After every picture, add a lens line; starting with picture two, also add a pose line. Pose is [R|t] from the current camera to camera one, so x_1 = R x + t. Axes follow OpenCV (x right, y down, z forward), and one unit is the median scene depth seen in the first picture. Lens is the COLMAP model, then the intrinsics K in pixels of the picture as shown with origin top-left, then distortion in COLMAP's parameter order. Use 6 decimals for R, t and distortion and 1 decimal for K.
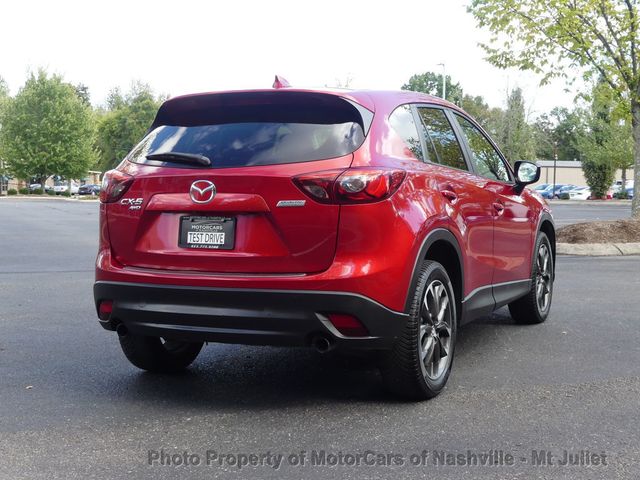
lens RADIAL K [[935.9, 0, 318.0], [0, 935.9, 238.3], [0, 0, 1]] dist [0.015620, 0.000000]
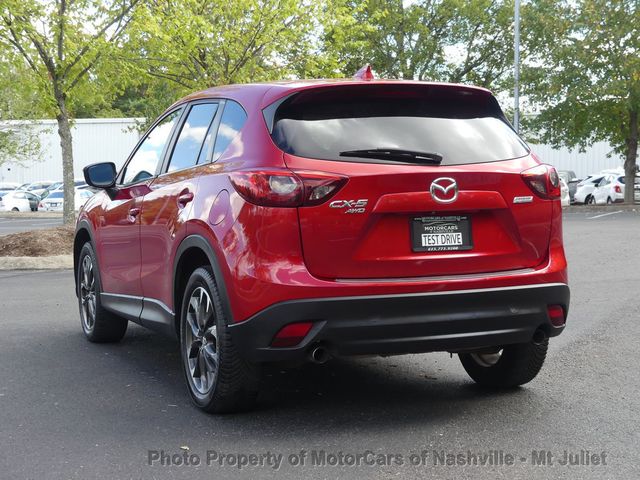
lens RADIAL K [[1163.1, 0, 322.4], [0, 1163.1, 242.3], [0, 0, 1]] dist [-0.054814, 0.000000]
pose [[0.680050, -0.051118, 0.731382, -1.047570], [0.060360, 0.998084, 0.013634, -0.020485], [-0.730677, 0.034874, 0.681832, 0.293214]]
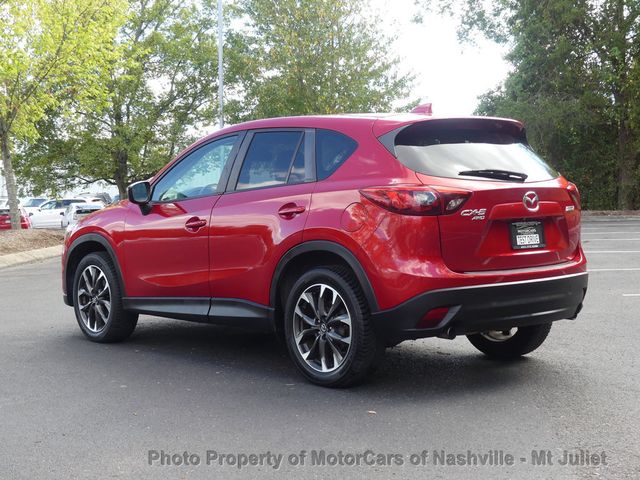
lens RADIAL K [[1062.4, 0, 317.0], [0, 1062.4, 240.2], [0, 0, 1]] dist [-0.006312, 0.000000]
pose [[0.420720, -0.048269, 0.905905, -1.470086], [0.076177, 0.996936, 0.017742, -0.044511], [-0.903987, 0.061545, 0.423108, 0.663267]]
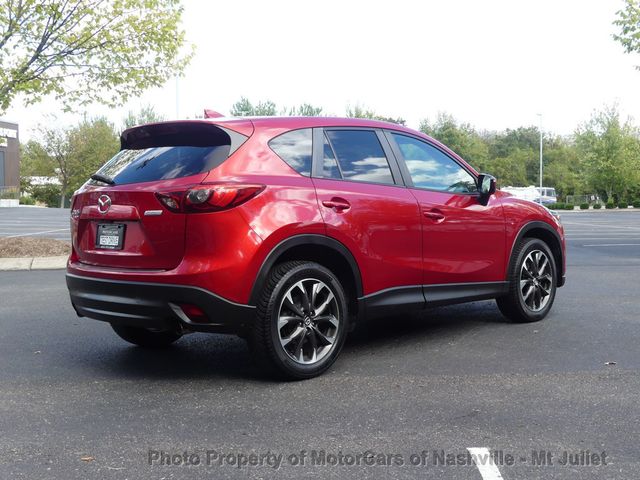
lens RADIAL K [[791.9, 0, 322.8], [0, 791.9, 239.0], [0, 0, 1]] dist [-0.074643, 0.000000]
pose [[0.941990, 0.005598, -0.335595, 0.508757], [-0.008093, 0.999949, -0.006035, 0.001710], [0.335544, 0.008400, 0.941987, 0.091578]]
